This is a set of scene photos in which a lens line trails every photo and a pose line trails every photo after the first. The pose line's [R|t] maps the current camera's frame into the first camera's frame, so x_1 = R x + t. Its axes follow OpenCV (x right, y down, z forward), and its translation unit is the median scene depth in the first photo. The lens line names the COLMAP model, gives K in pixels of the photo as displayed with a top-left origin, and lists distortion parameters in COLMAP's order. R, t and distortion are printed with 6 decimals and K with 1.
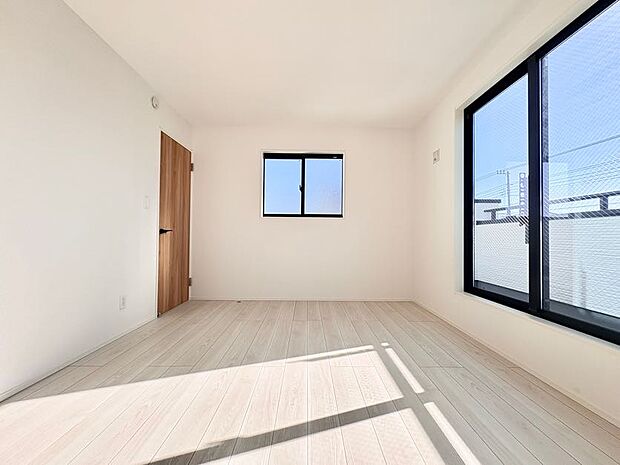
lens RADIAL K [[249.1, 0, 312.5], [0, 249.1, 231.4], [0, 0, 1]] dist [0.000116, 0.000033]
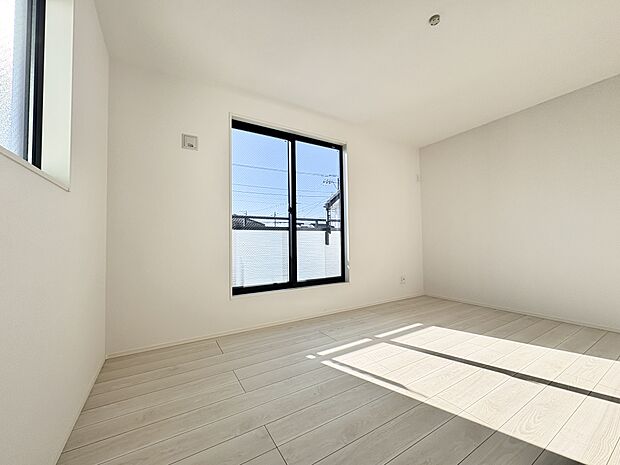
lens RADIAL K [[249.1, 0, 313.2], [0, 249.1, 234.8], [0, 0, 1]] dist [0.000116, 0.000033]
pose [[-0.502944, 0.008189, 0.864280, -0.563307], [-0.011150, 0.999810, -0.015961, 0.010614], [-0.864247, -0.017664, -0.502757, 1.576097]]
